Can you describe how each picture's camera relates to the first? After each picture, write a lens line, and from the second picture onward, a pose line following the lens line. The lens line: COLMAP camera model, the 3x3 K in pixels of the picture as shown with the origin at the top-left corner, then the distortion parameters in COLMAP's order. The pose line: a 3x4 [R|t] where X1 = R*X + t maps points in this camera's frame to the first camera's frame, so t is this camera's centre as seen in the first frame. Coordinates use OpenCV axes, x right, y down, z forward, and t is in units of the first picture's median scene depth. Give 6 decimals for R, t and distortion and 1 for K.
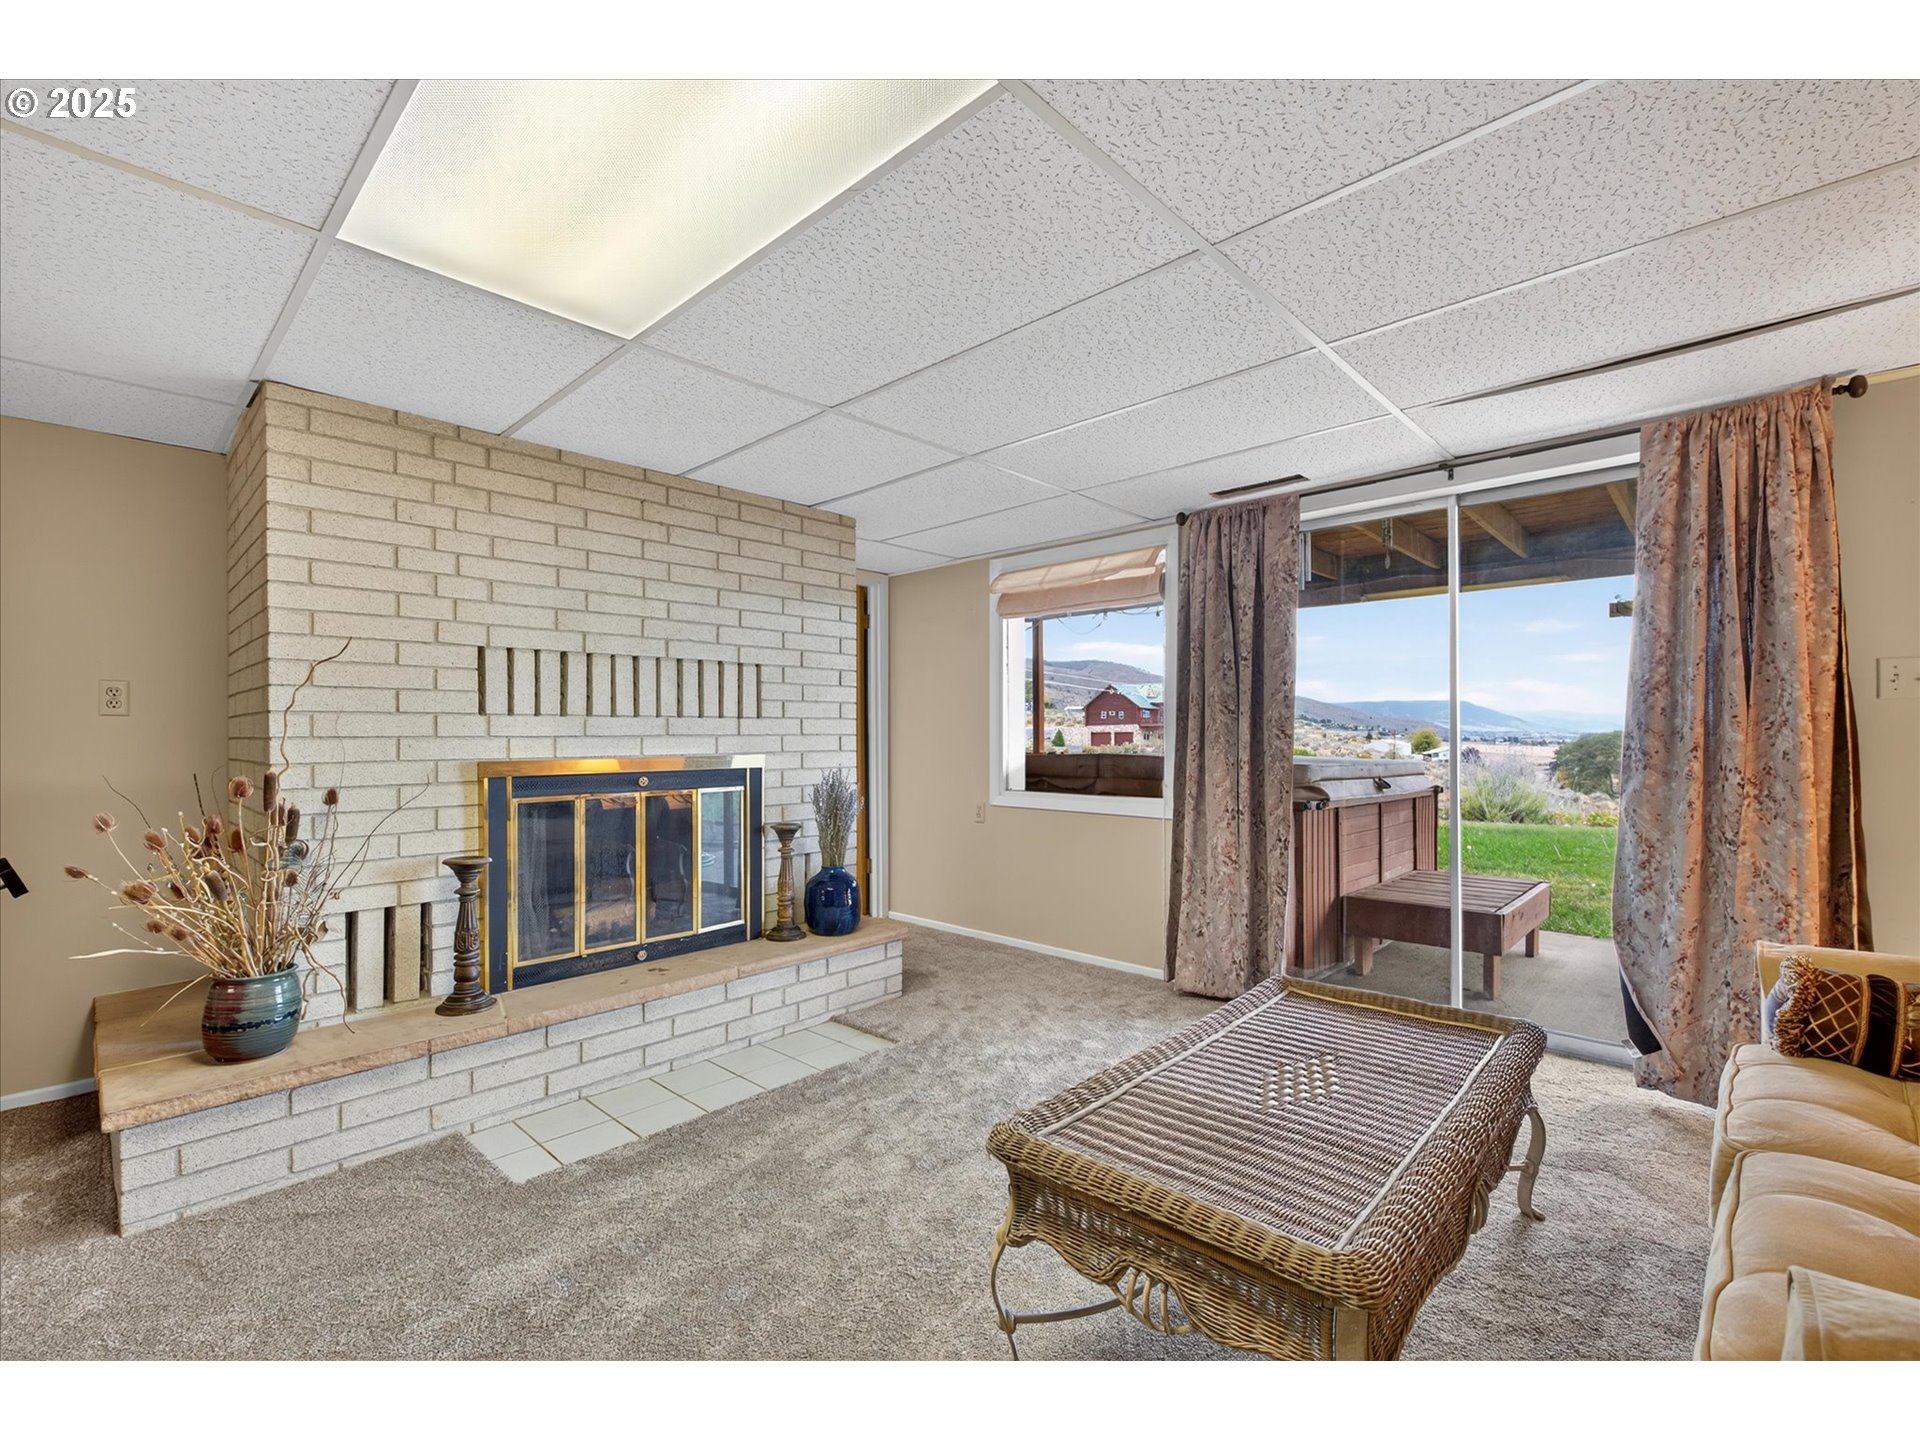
lens RADIAL K [[844.2, 0, 969.2], [0, 844.2, 722.1], [0, 0, 1]] dist [0.004902, -0.004109]
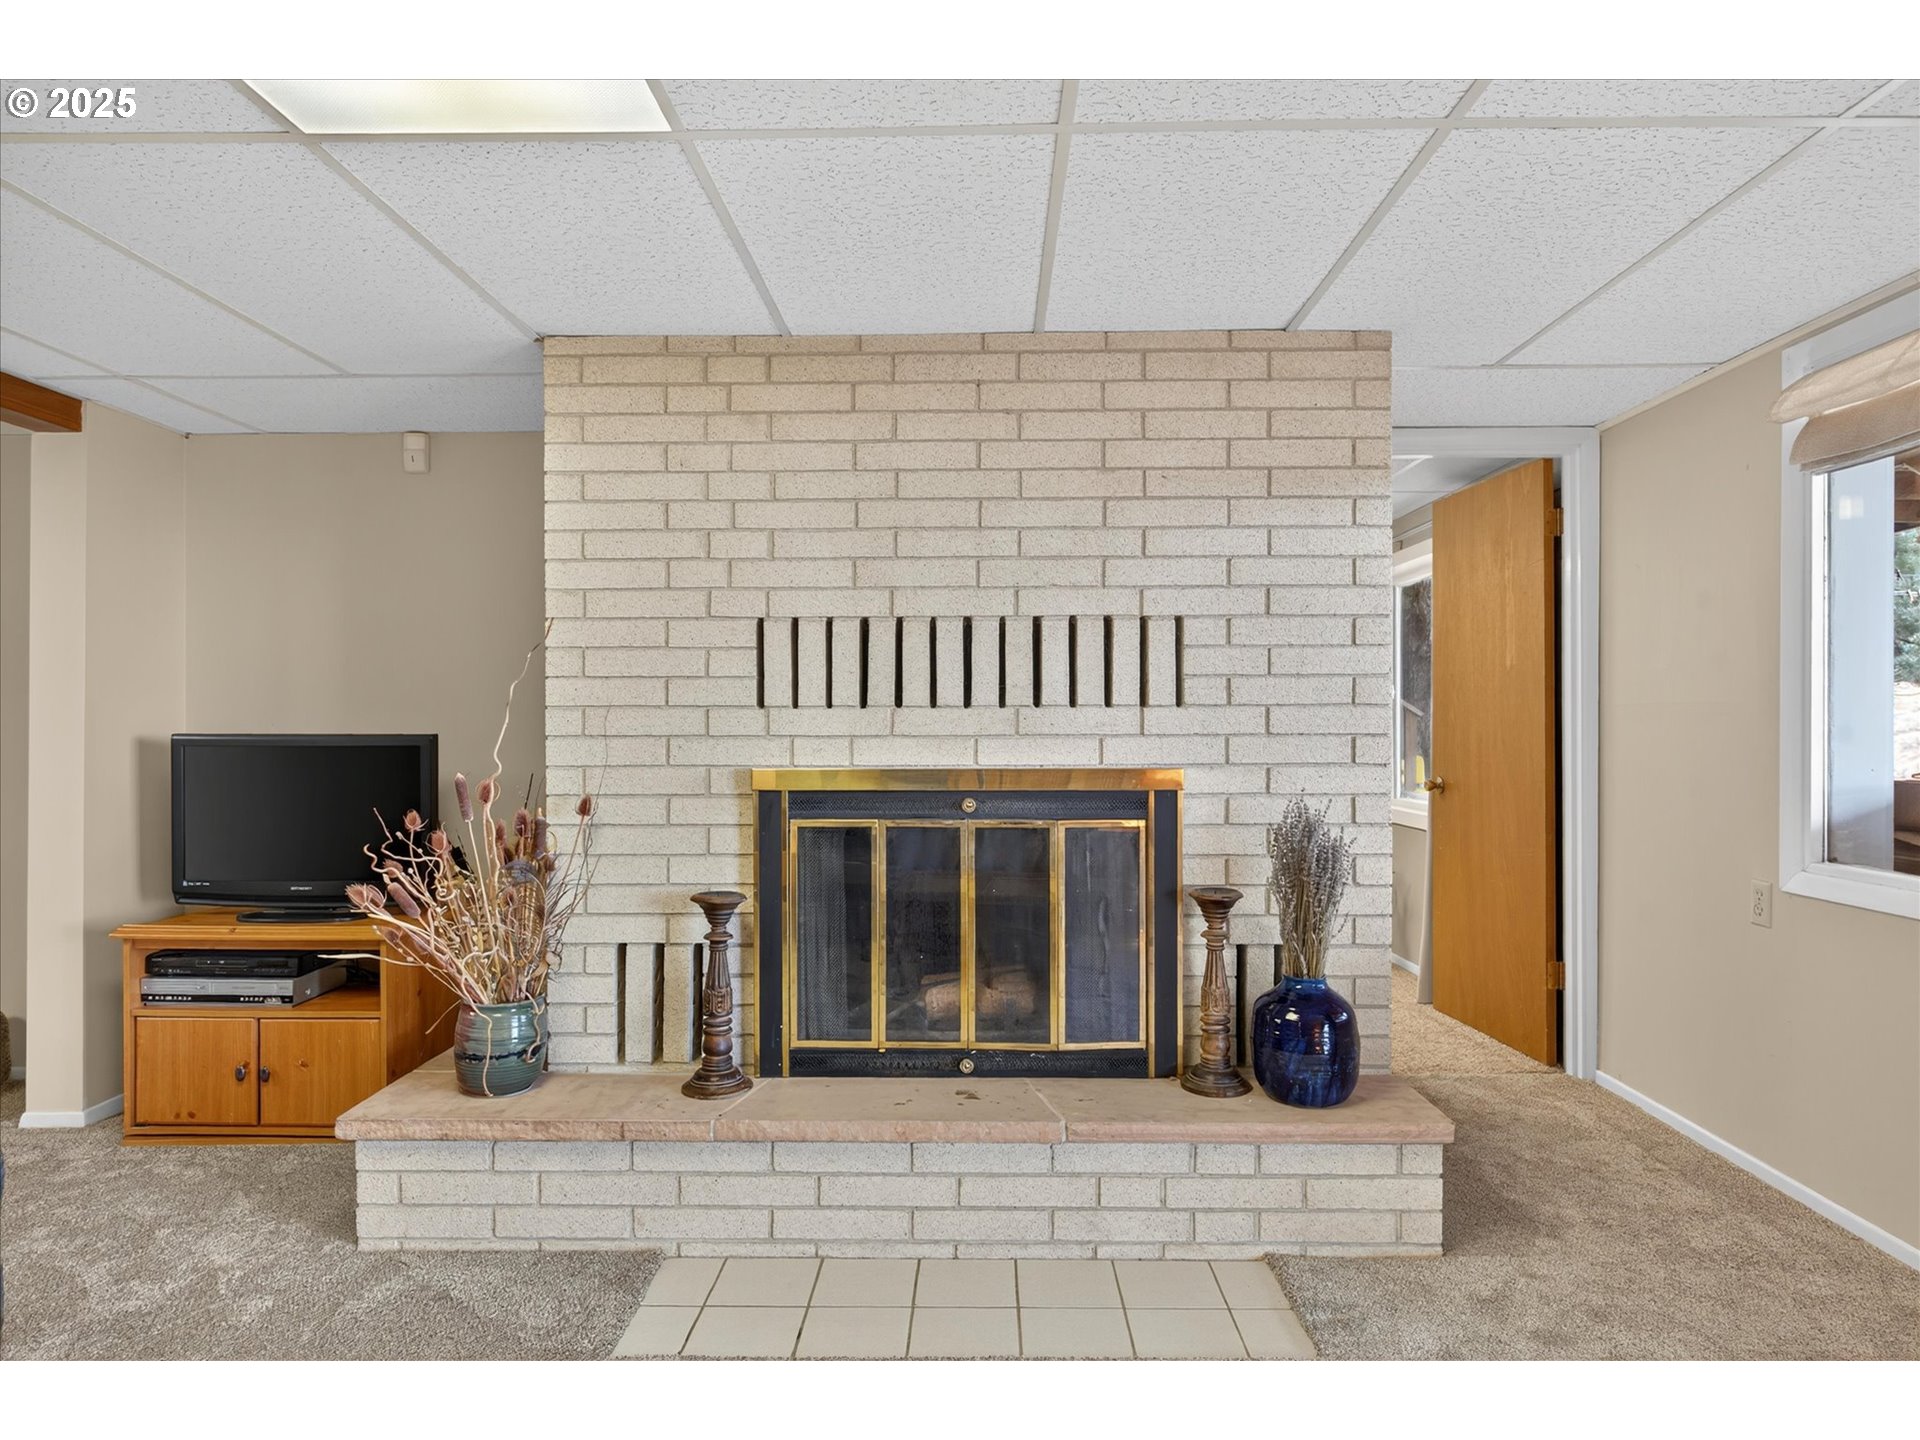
lens RADIAL K [[1120.9, 0, 960.0], [0, 1120.9, 720.0], [0, 0, 1]] dist [0.007024, -0.016317]
pose [[0.672197, -0.004167, -0.740361, 0.266579], [0.009101, 0.999955, 0.002635, 0.001481], [0.740316, -0.008509, 0.672205, 0.410475]]
